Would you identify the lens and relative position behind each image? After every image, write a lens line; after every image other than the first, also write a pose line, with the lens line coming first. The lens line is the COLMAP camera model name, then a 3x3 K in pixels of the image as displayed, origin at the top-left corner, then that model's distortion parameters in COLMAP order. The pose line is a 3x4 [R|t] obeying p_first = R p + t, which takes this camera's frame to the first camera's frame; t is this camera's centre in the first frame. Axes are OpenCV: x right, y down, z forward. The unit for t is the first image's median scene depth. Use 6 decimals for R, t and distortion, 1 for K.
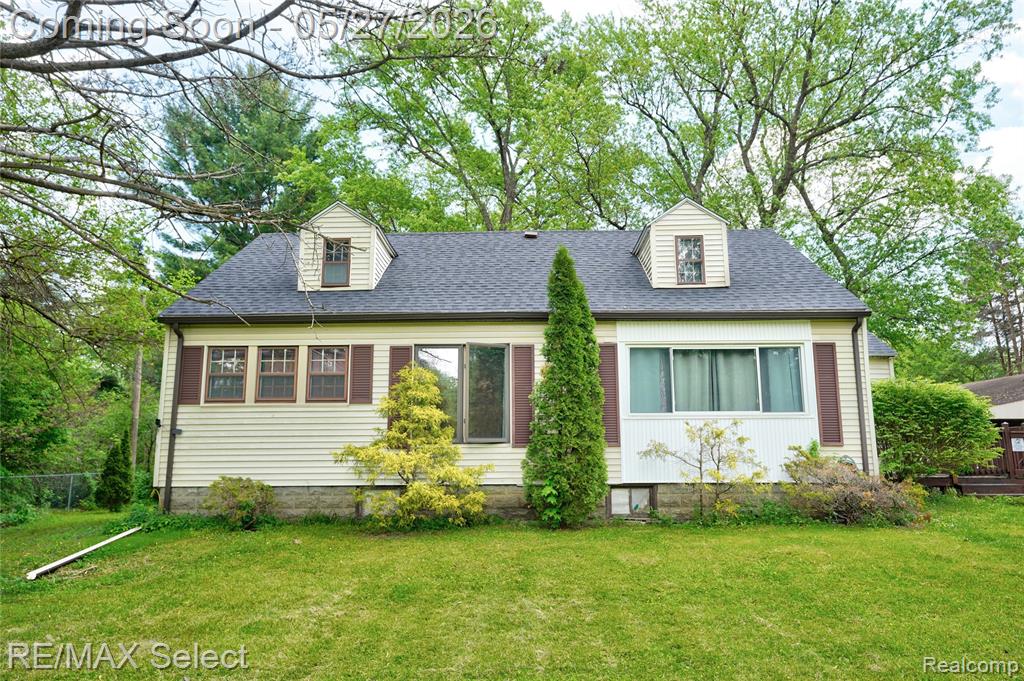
lens RADIAL K [[713.8, 0, 511.3], [0, 713.8, 340.6], [0, 0, 1]] dist [0.024847, 0.007465]
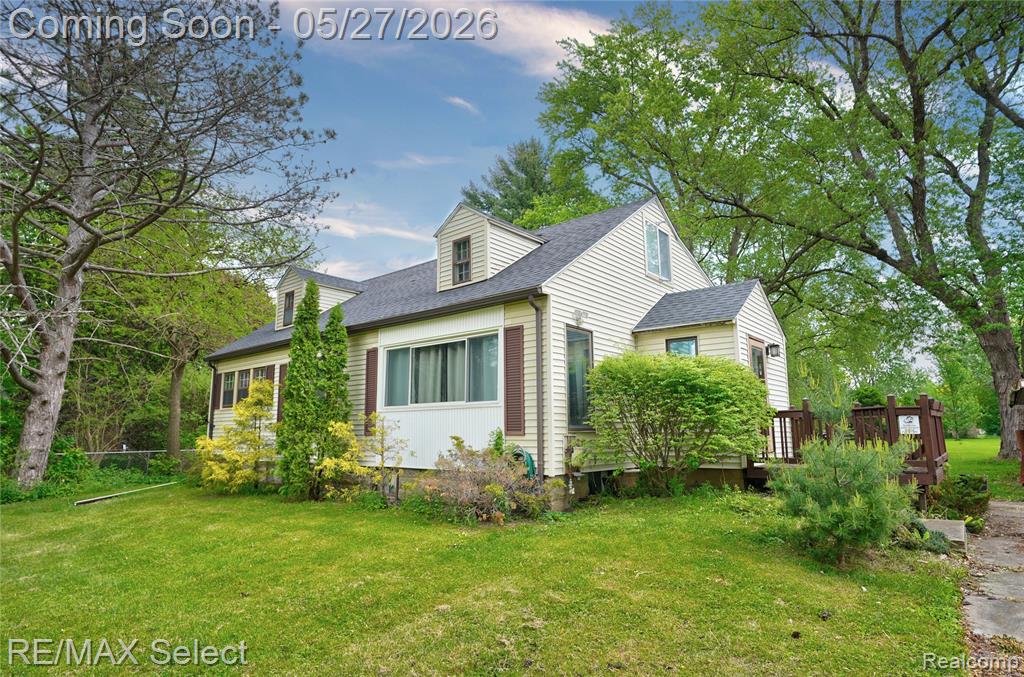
lens RADIAL K [[564.1, 0, 508.1], [0, 564.1, 333.2], [0, 0, 1]] dist [-0.028797, 0.004686]
pose [[0.781371, -0.113190, -0.613716, 0.884355], [0.109812, 0.993007, -0.043333, 0.043220], [0.614329, -0.033534, 0.788337, 0.399469]]
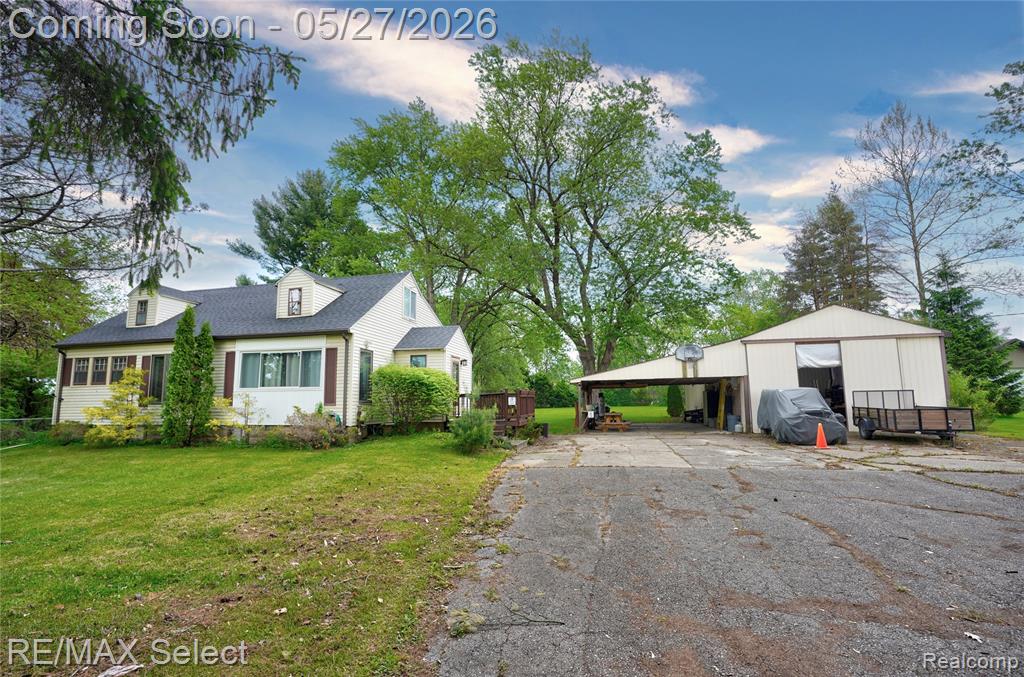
lens RADIAL K [[481.7, 0, 503.1], [0, 481.7, 341.3], [0, 0, 1]] dist [-0.041579, 0.002573]
pose [[0.979029, -0.034367, -0.200803, 1.084781], [0.043474, 0.998208, 0.041120, -0.043173], [0.199030, -0.048988, 0.978768, -0.078800]]
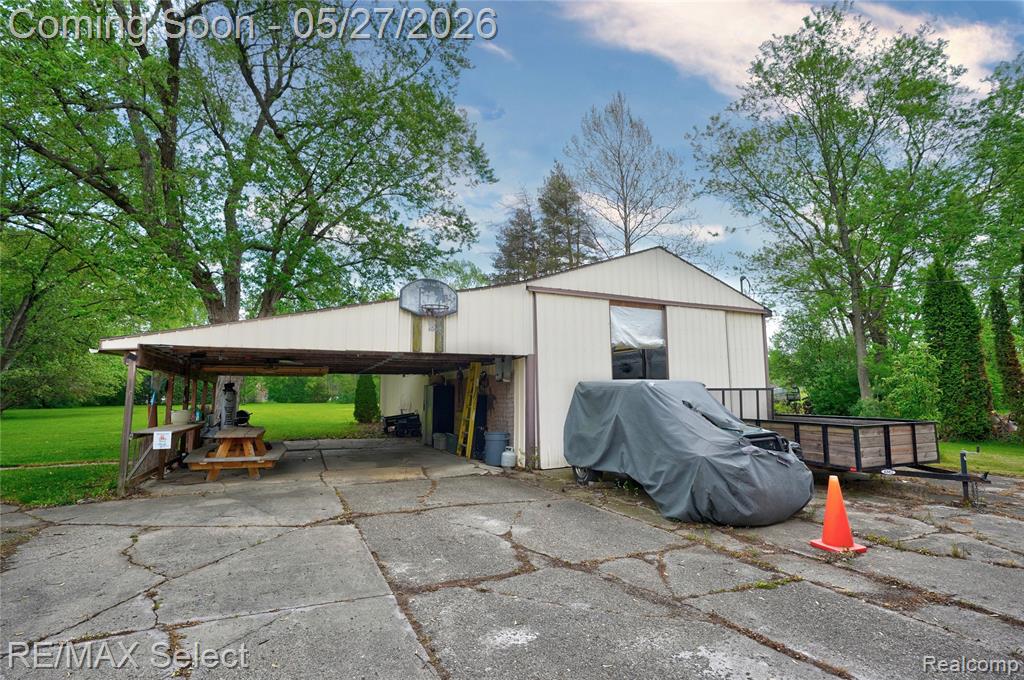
lens RADIAL K [[481.7, 0, 513.7], [0, 481.7, 348.7], [0, 0, 1]] dist [-0.041579, 0.002573]
pose [[0.895292, 0.041870, 0.443508, 1.166290], [-0.073412, 0.995829, 0.054182, 0.117892], [-0.439389, -0.081067, 0.894631, 0.905859]]
